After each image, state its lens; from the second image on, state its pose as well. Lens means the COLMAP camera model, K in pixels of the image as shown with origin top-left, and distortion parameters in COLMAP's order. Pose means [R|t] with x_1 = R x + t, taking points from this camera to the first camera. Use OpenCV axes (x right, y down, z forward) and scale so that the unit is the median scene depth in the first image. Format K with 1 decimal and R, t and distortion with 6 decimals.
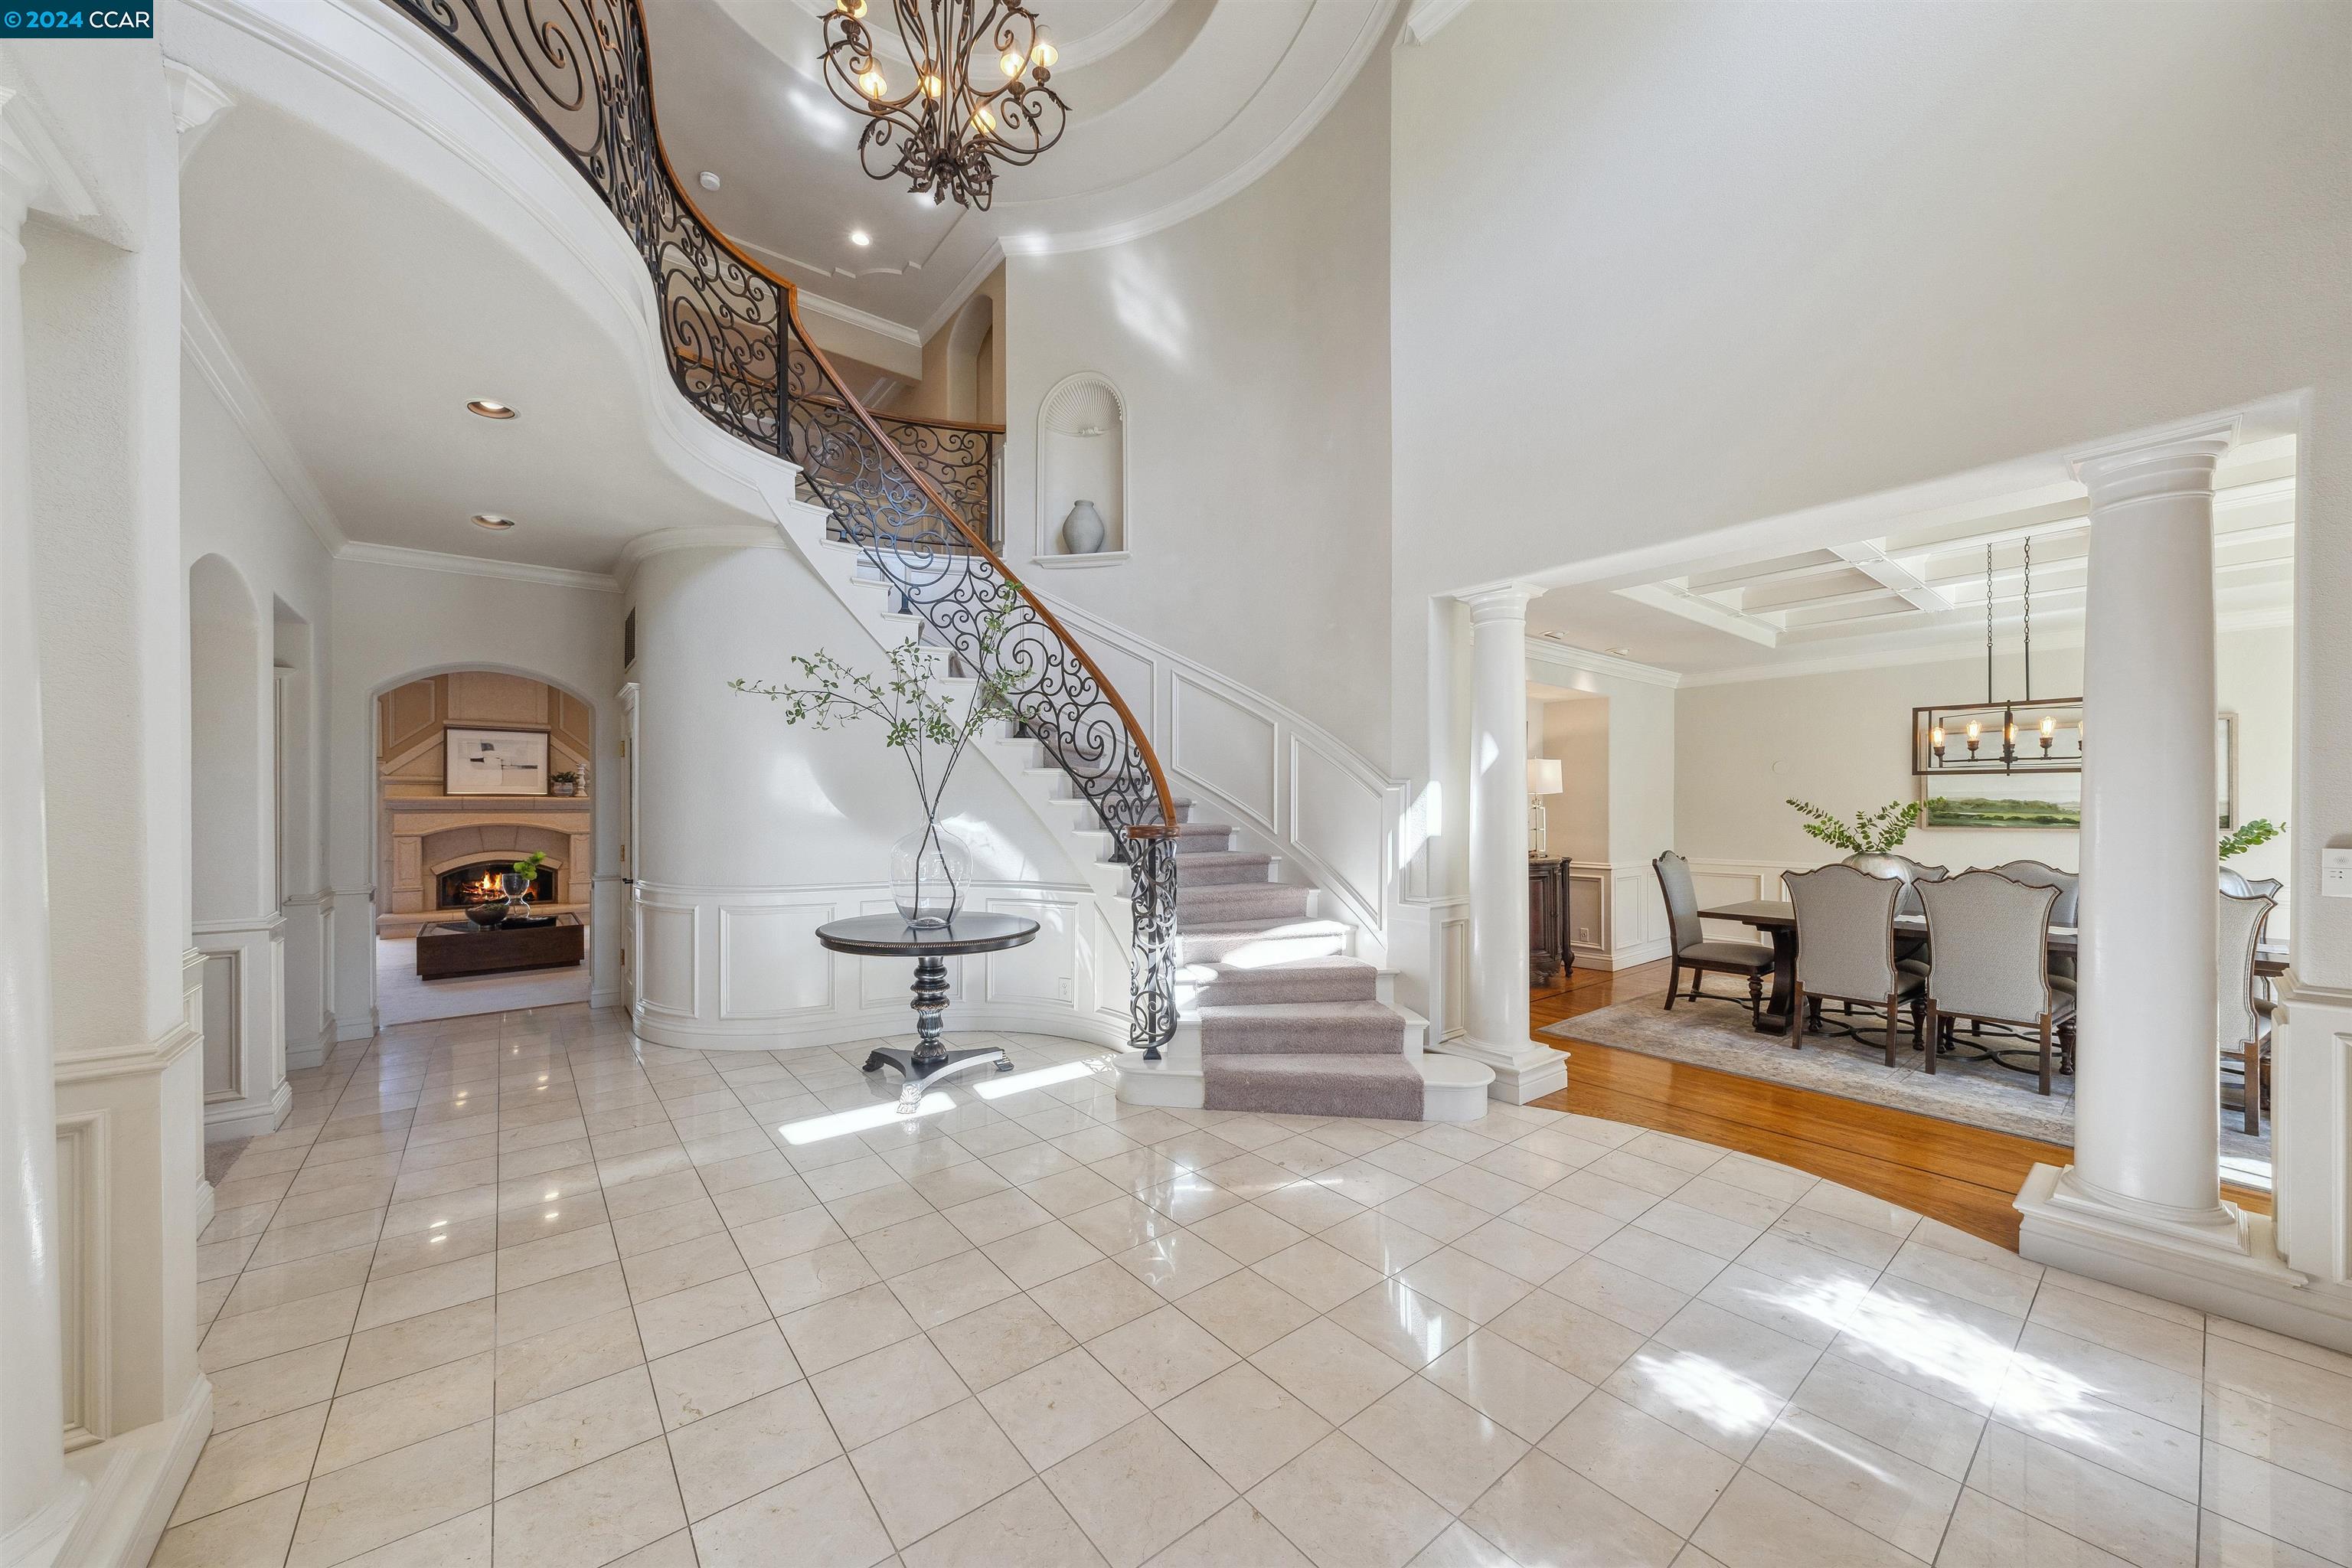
lens RADIAL K [[833.3, 0, 1132.9], [0, 833.3, 805.8], [0, 0, 1]] dist [0.001538, 0.000832]
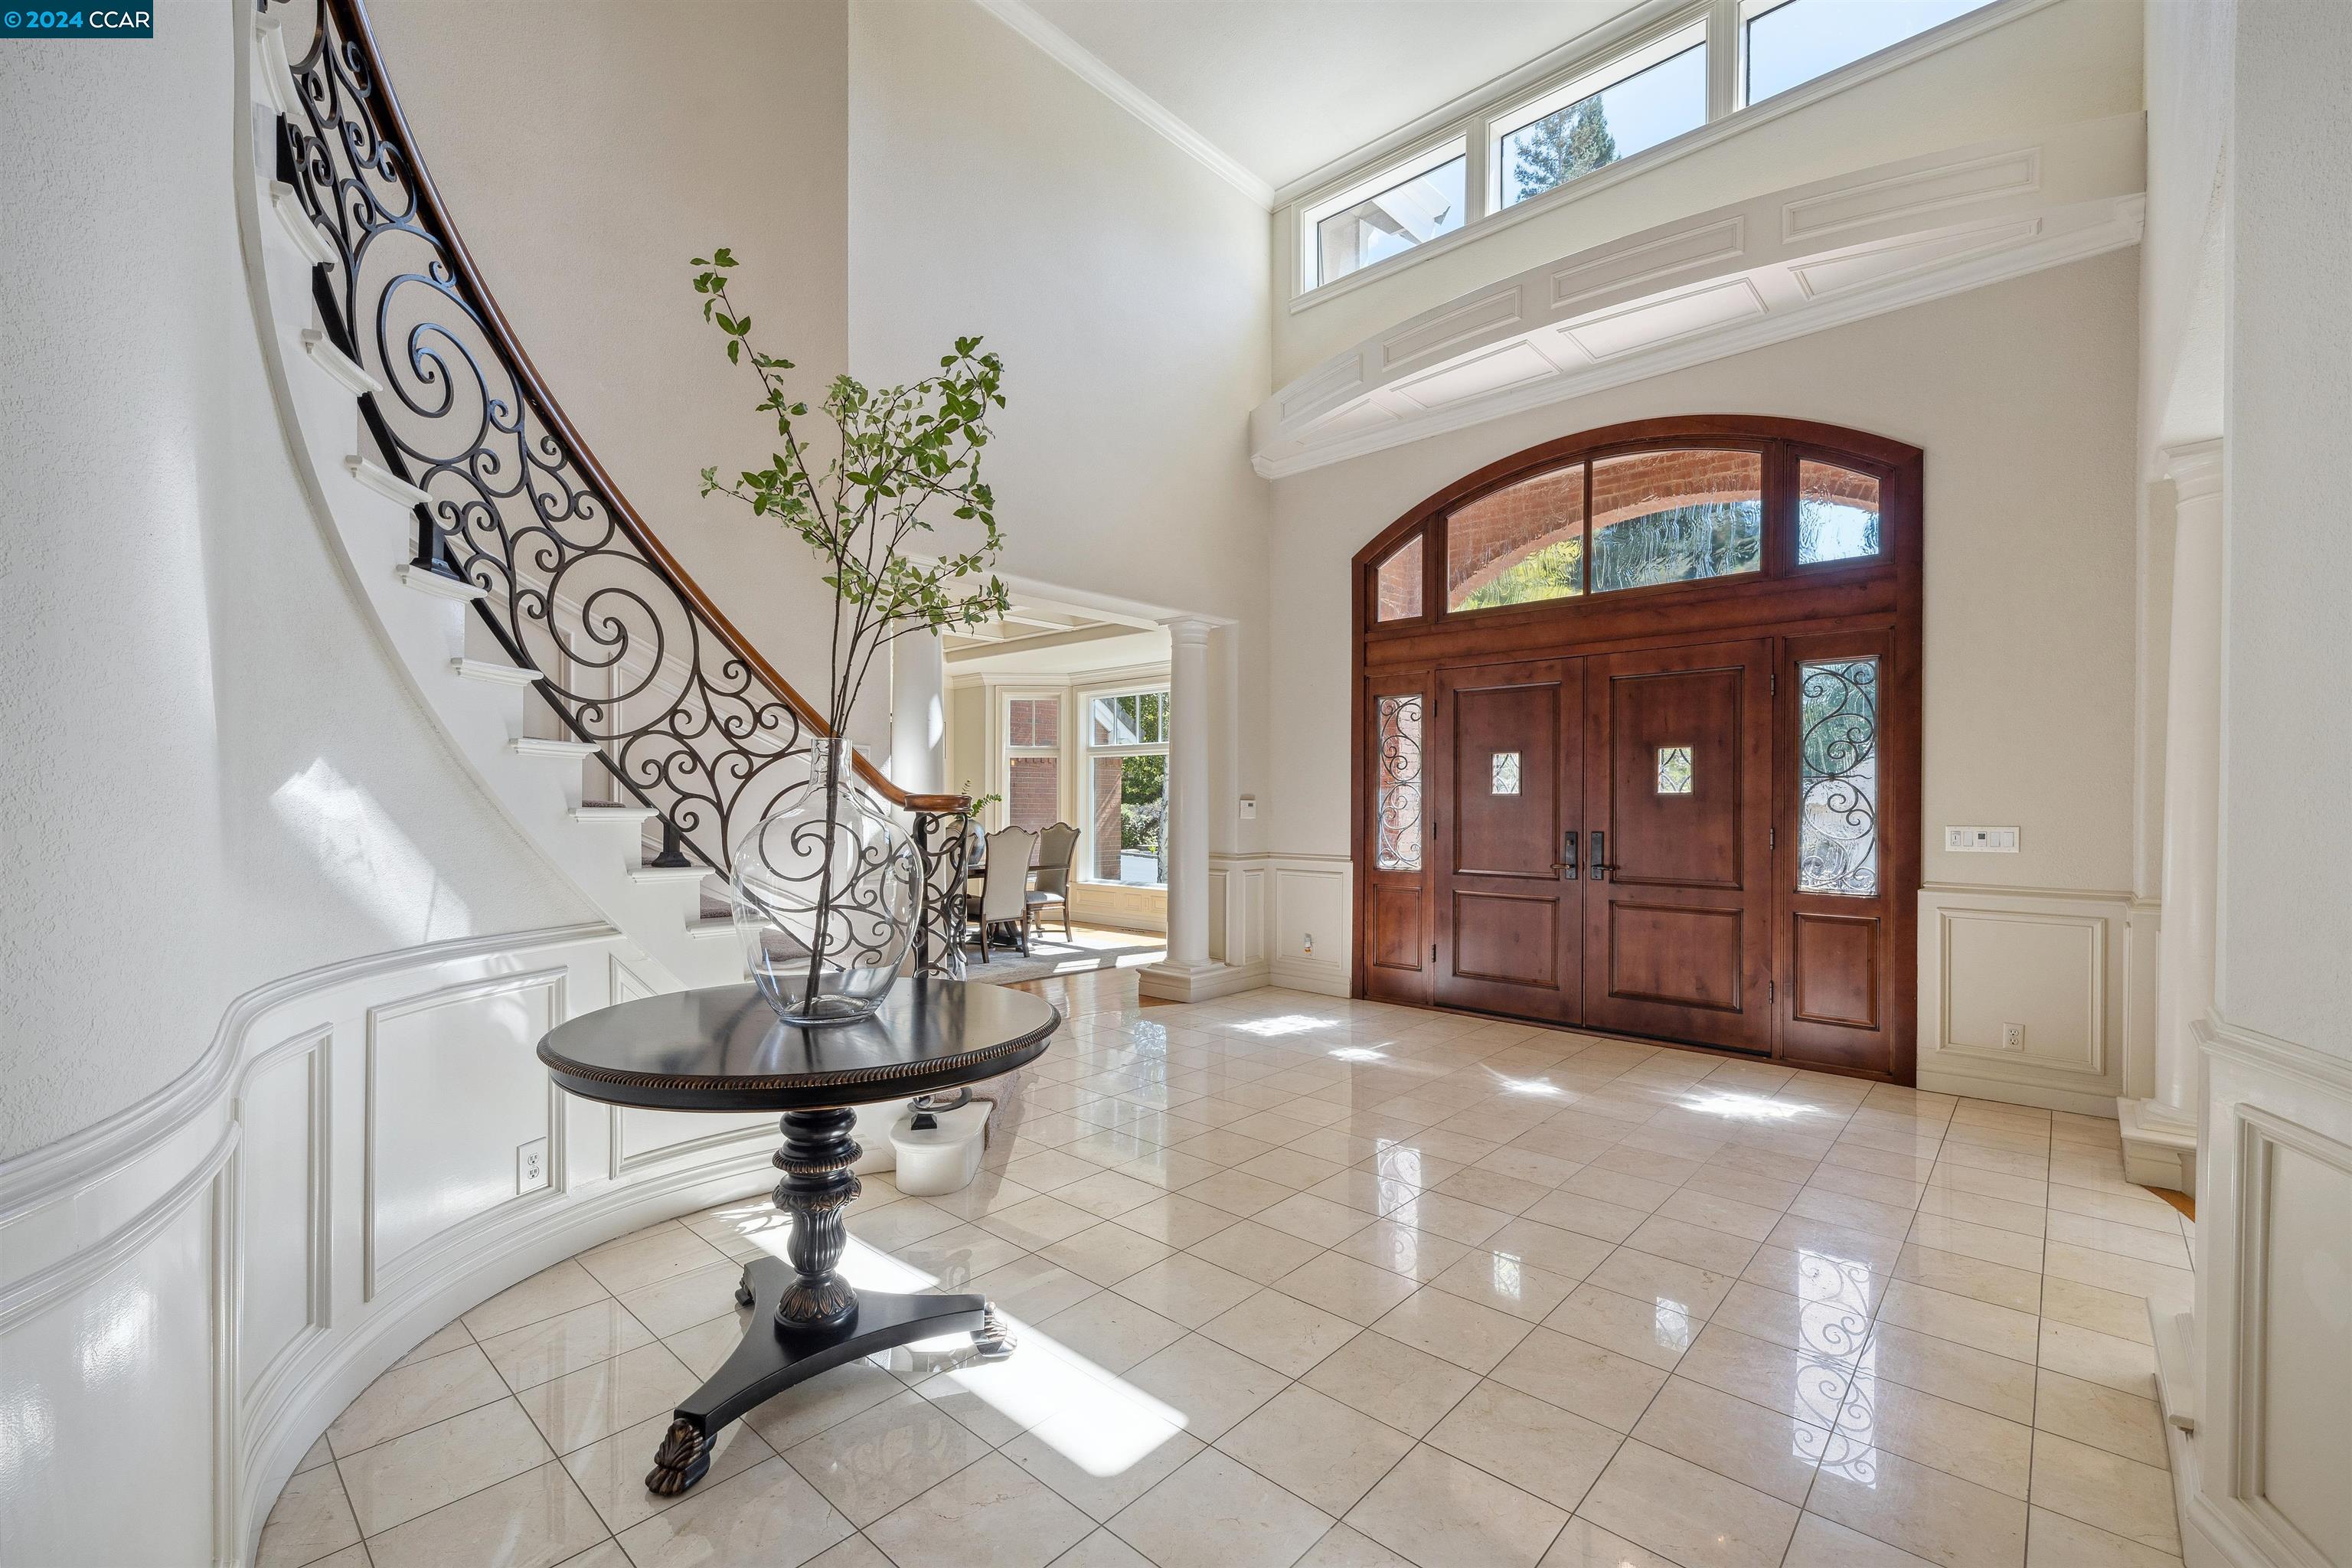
lens RADIAL K [[967.9, 0, 1197.8], [0, 967.9, 796.6], [0, 0, 1]] dist [-0.000607, -0.000734]
pose [[-0.185891, -0.004668, 0.982559, -0.692403], [-0.010338, 0.999943, 0.002795, 0.017630], [-0.982516, -0.009638, -0.185929, 0.782263]]
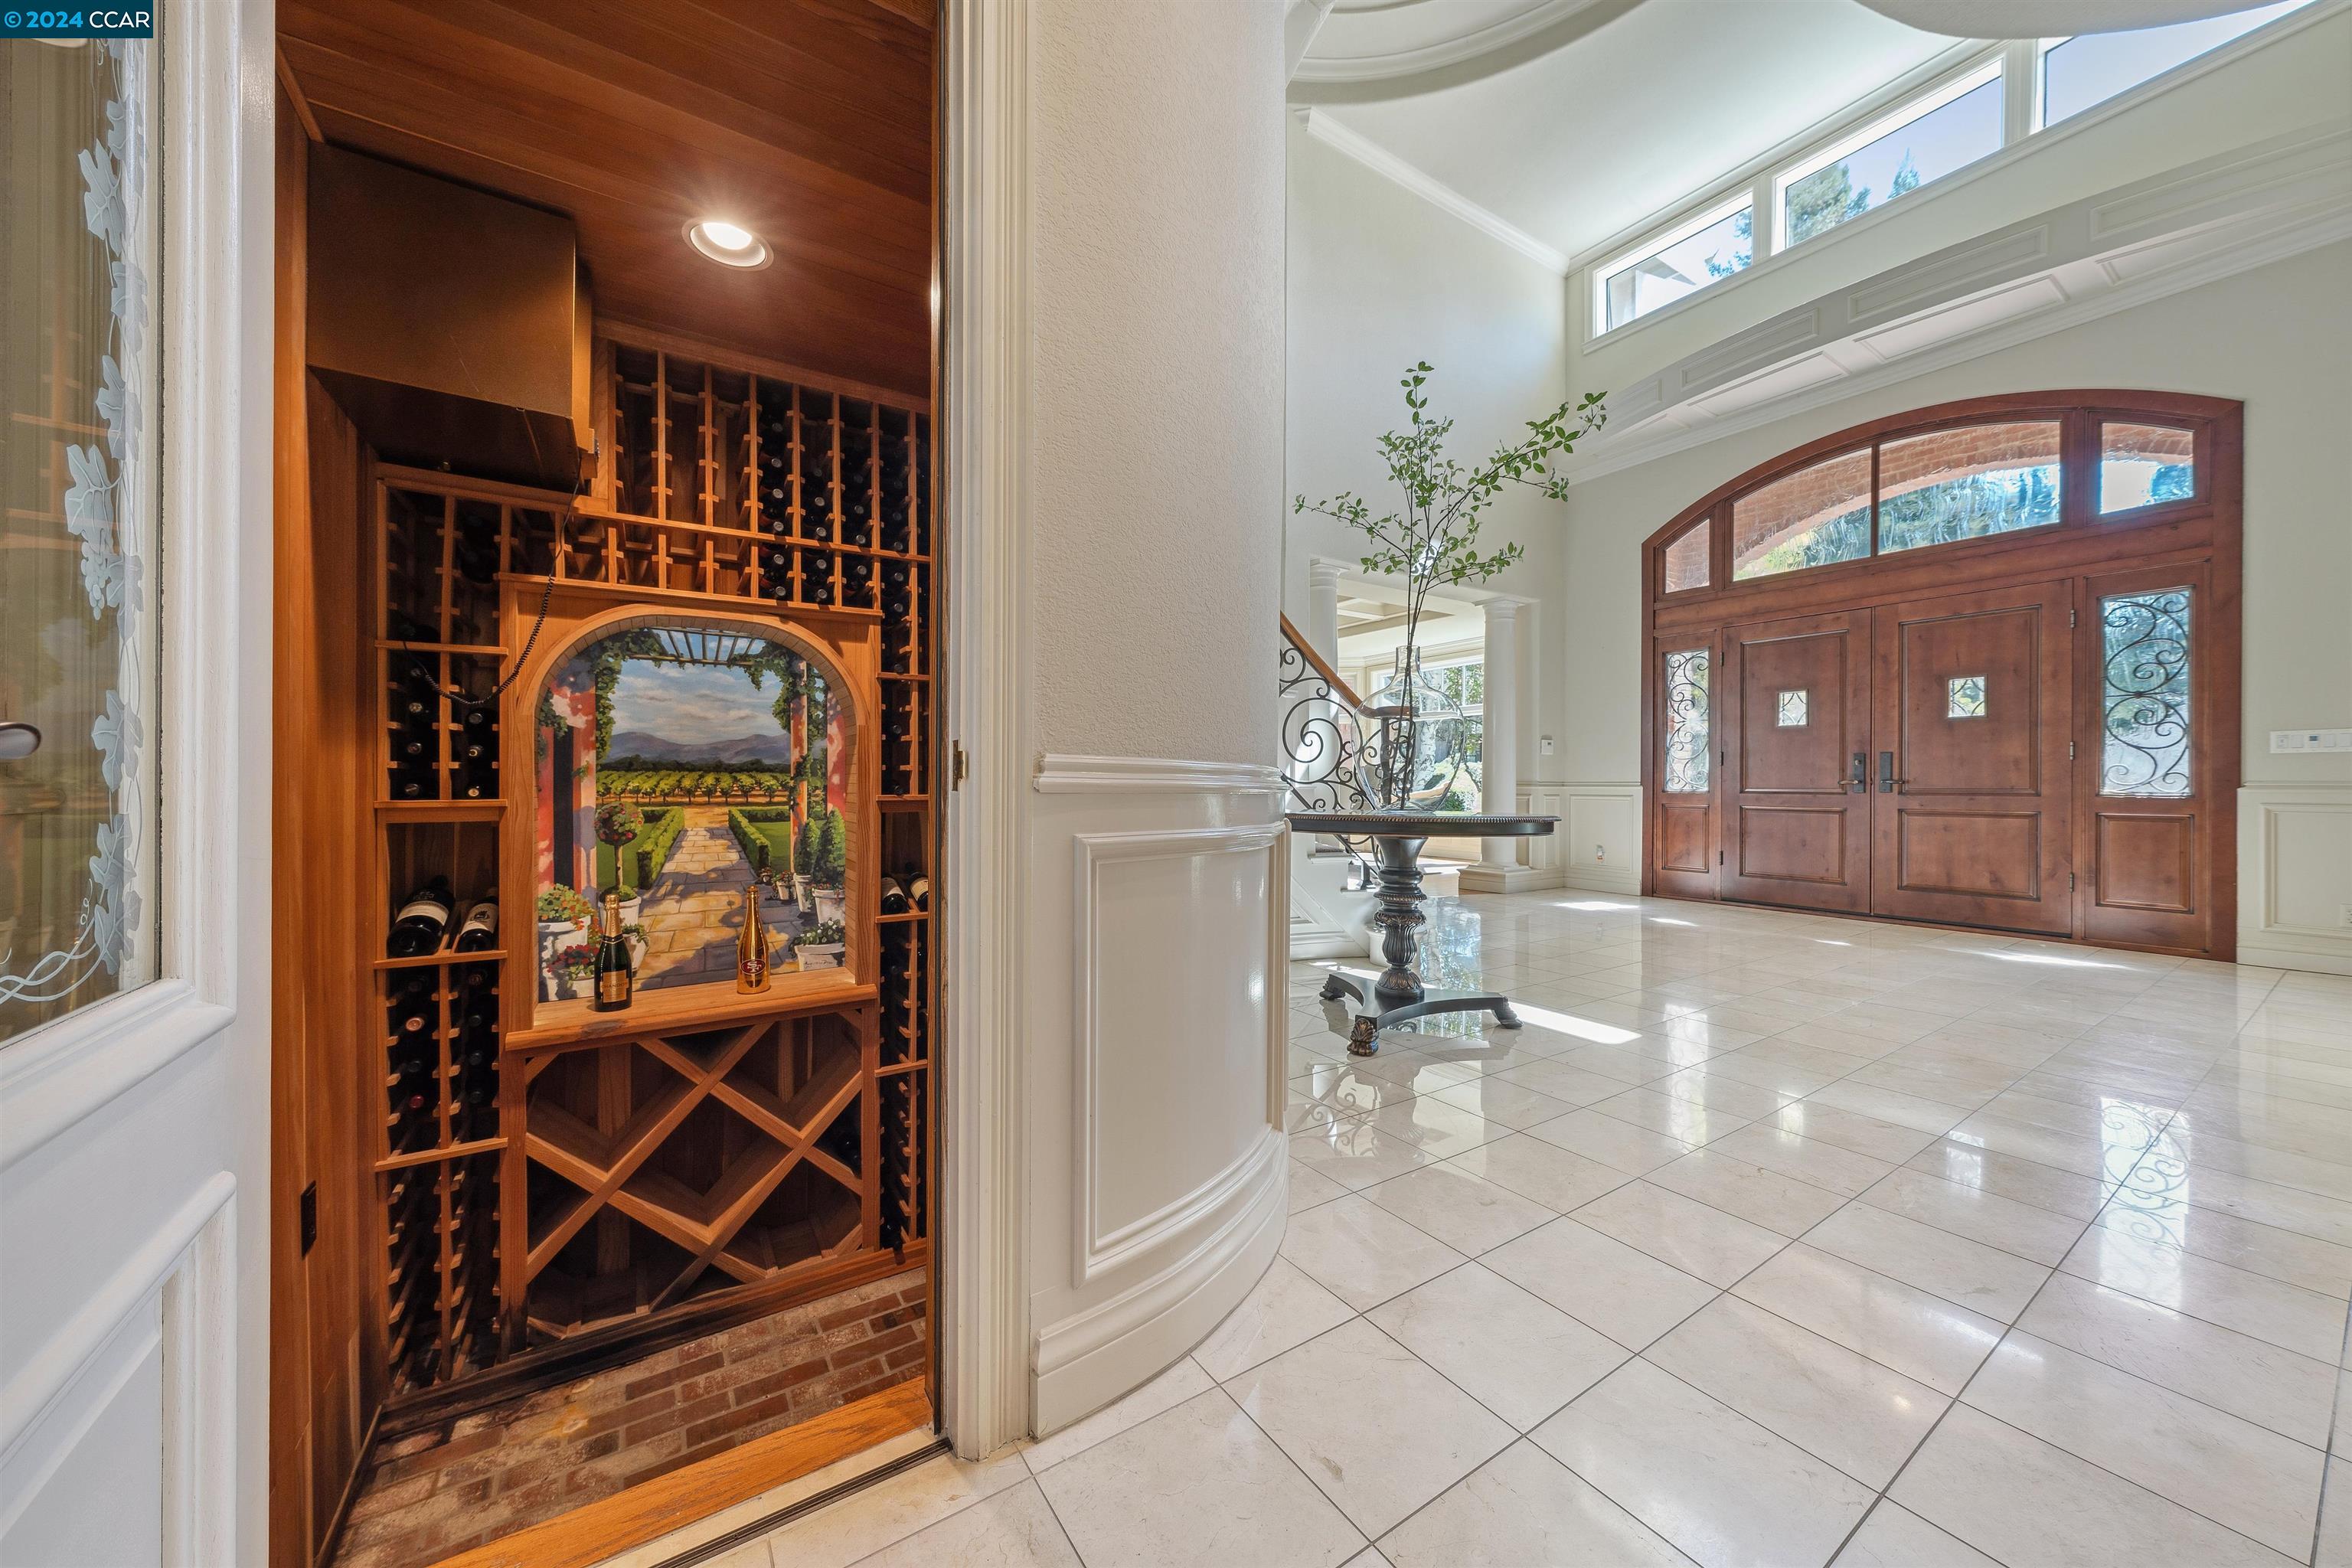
lens RADIAL K [[833.3, 0, 1163.2], [0, 833.3, 787.1], [0, 0, 1]] dist [0.001538, 0.000832]
pose [[0.067033, 0.001042, 0.997750, -0.882850], [-0.012418, 0.999923, -0.000210, 0.108369], [-0.997673, -0.012376, 0.067041, 1.018193]]
